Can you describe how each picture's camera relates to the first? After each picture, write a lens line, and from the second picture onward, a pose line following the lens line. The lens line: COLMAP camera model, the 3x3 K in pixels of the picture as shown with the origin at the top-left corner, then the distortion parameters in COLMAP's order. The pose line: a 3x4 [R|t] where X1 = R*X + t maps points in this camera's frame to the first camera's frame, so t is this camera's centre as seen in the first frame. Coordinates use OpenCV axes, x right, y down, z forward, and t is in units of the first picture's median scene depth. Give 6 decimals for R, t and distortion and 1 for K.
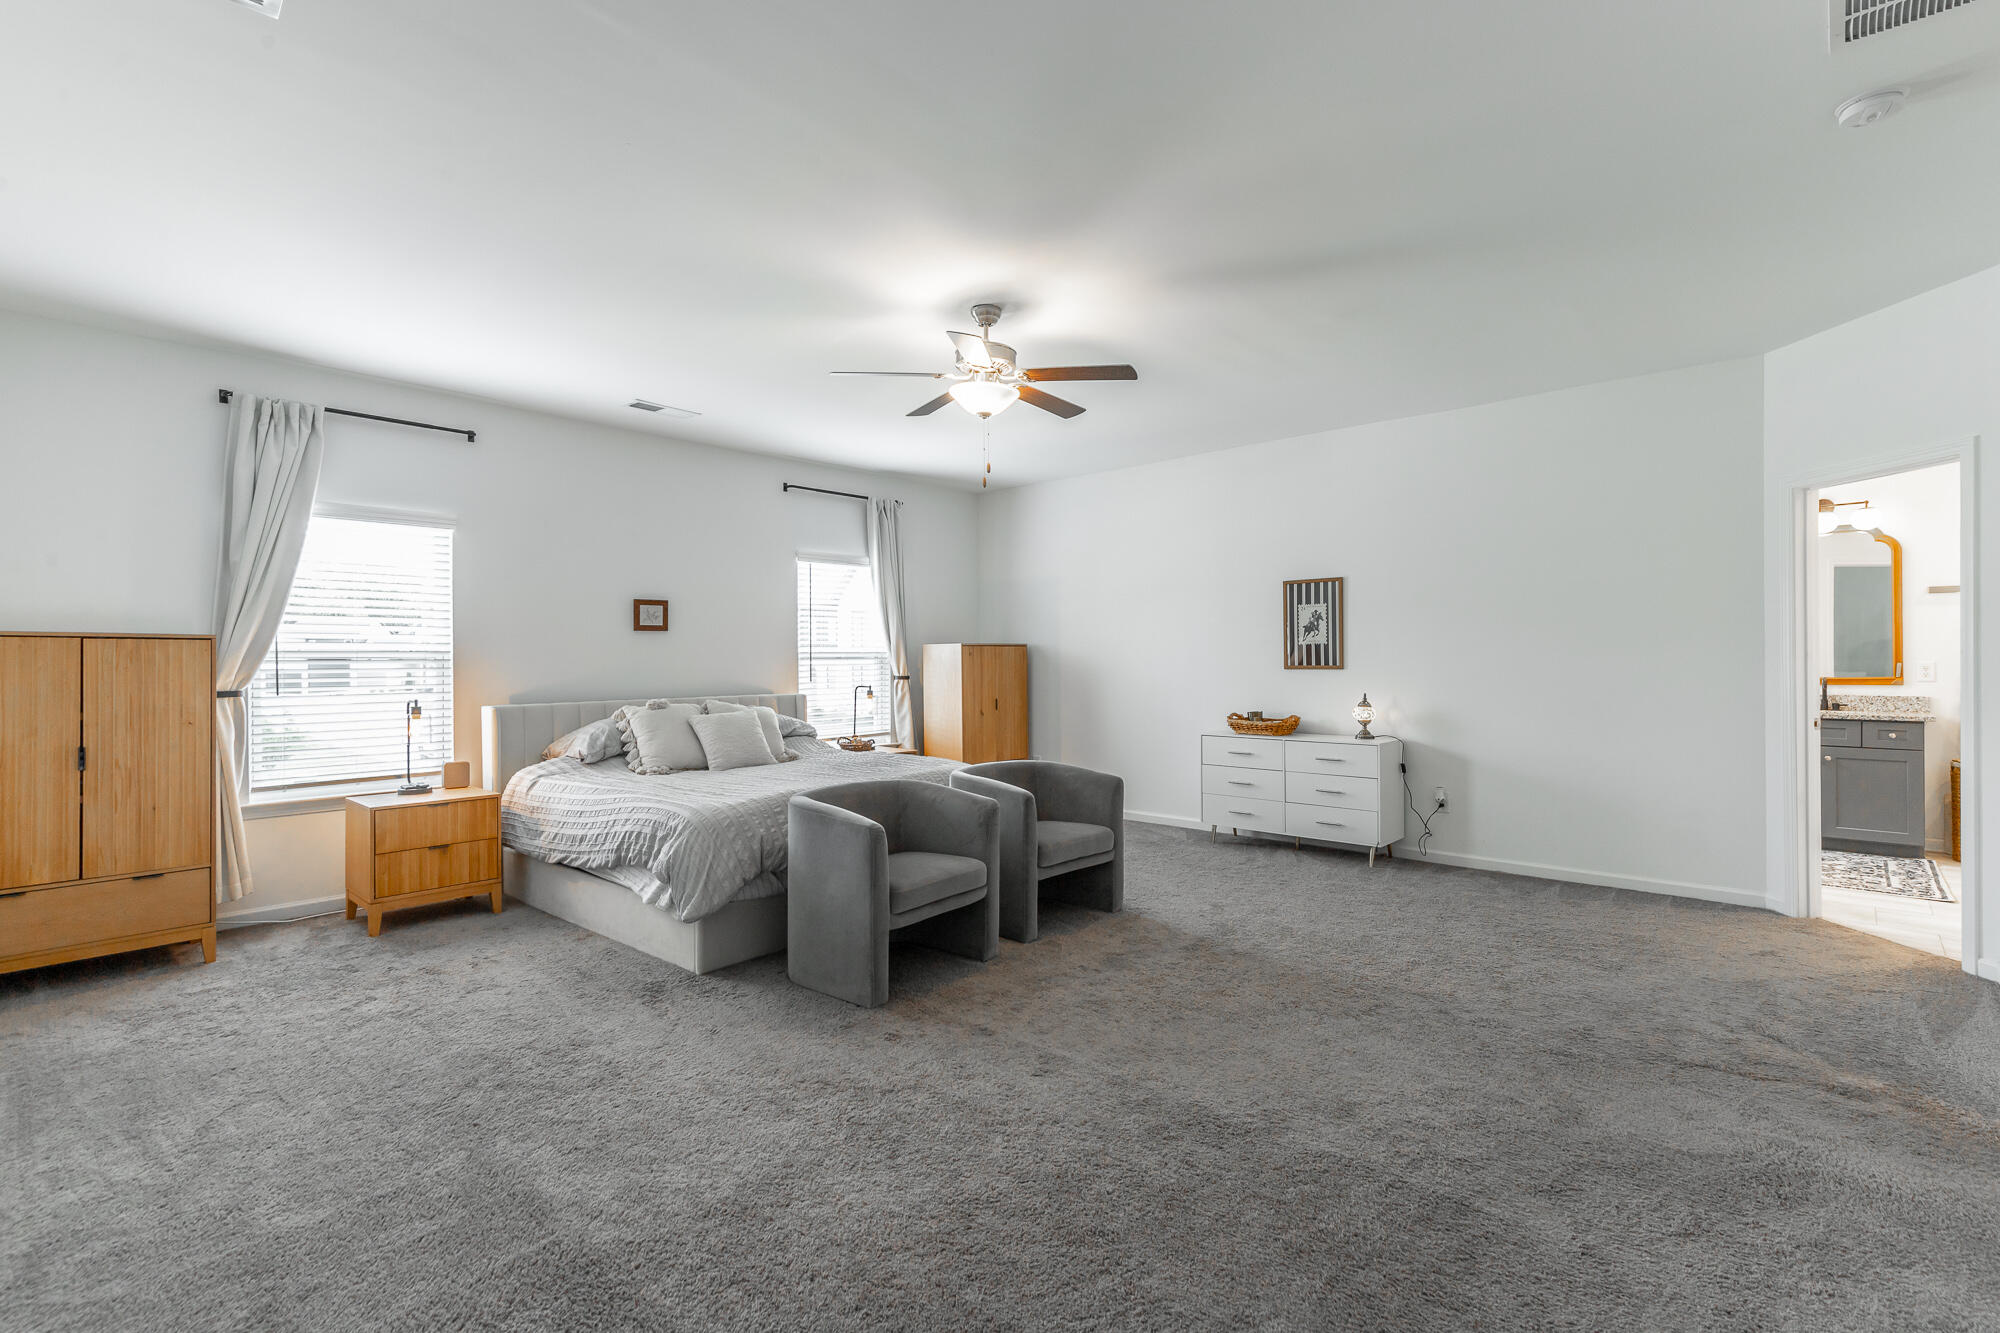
lens RADIAL K [[913.1, 0, 1006.3], [0, 913.1, 667.2], [0, 0, 1]] dist [0.001422, 0.000075]
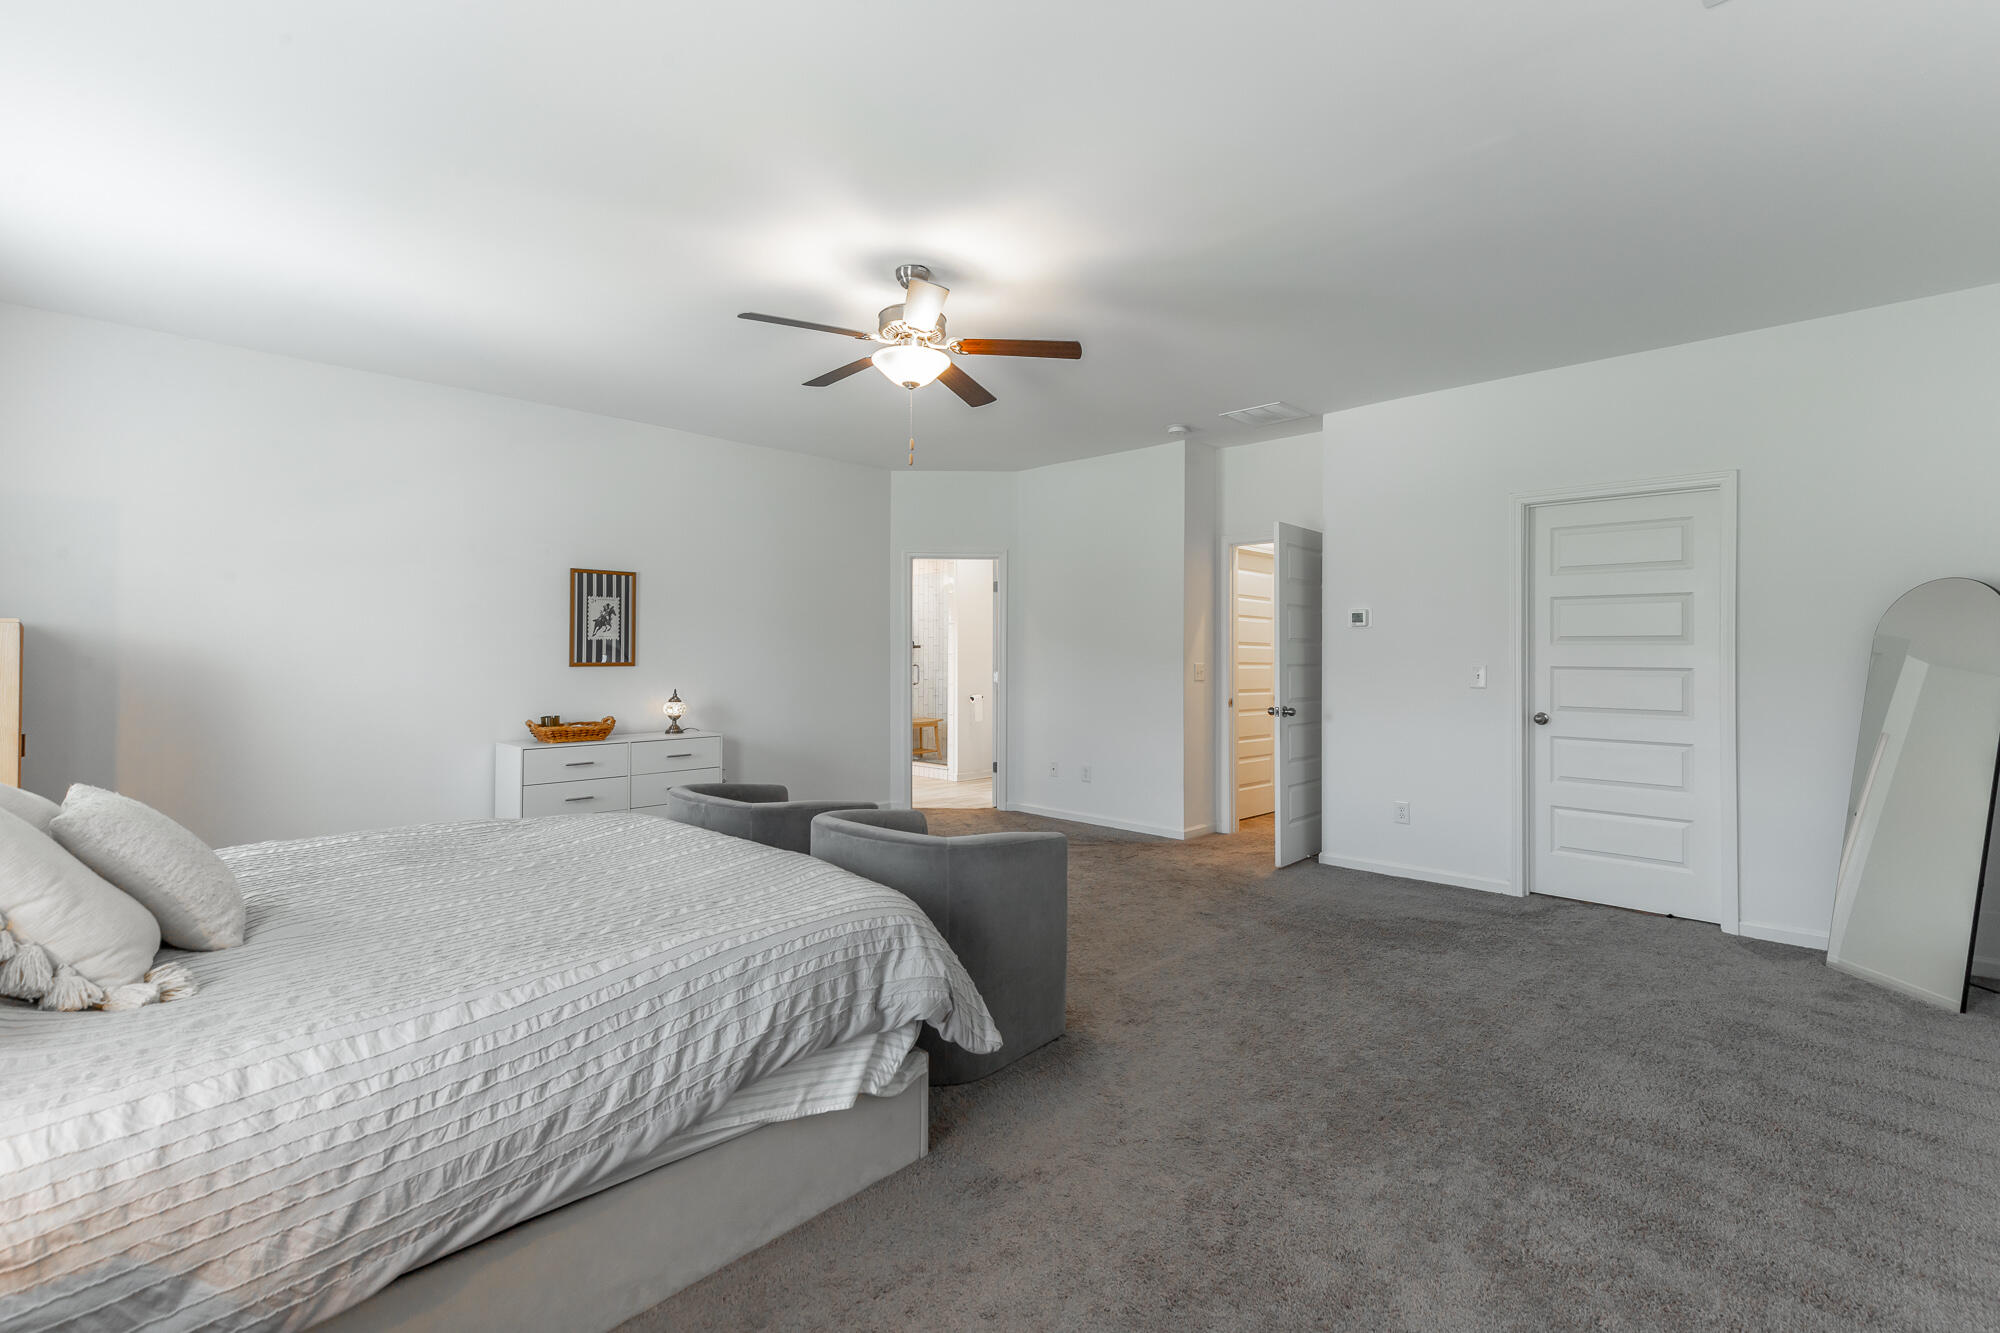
lens RADIAL K [[913.1, 0, 1006.3], [0, 913.1, 667.2], [0, 0, 1]] dist [0.001422, 0.000075]
pose [[0.032705, -0.013225, 0.999378, -0.594744], [0.009241, 0.999874, 0.012930, -0.005539], [-0.999422, 0.008812, 0.032823, 0.568939]]
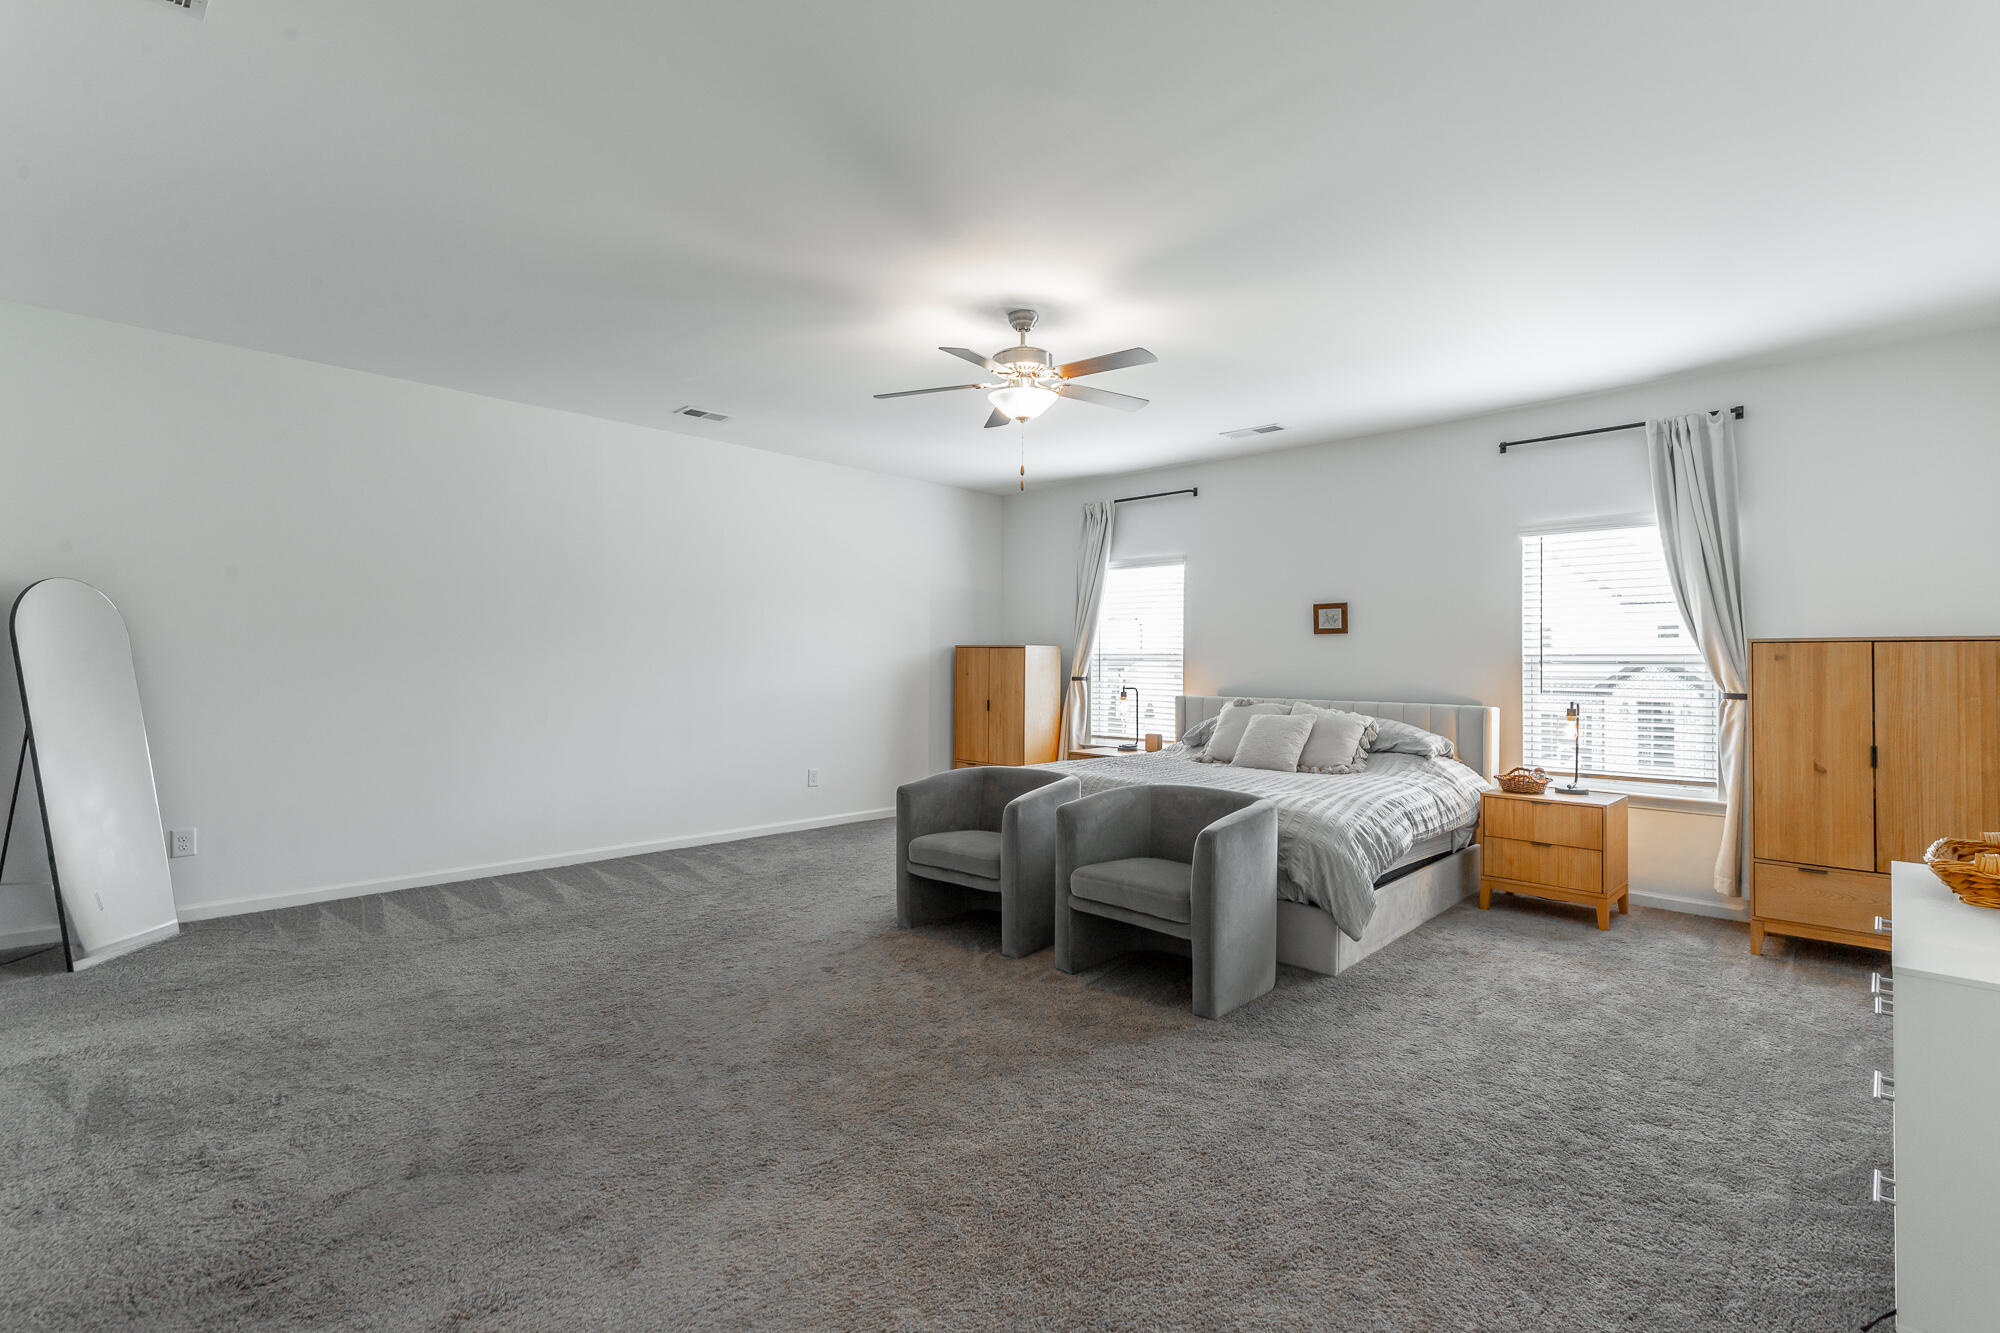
lens RADIAL K [[913.1, 0, 1006.3], [0, 913.1, 667.2], [0, 0, 1]] dist [0.001422, 0.000075]
pose [[-0.048676, 0.012294, -0.998739, 0.636463], [-0.015172, 0.999800, 0.013046, -0.009785], [0.998699, 0.015787, -0.048480, 0.667773]]
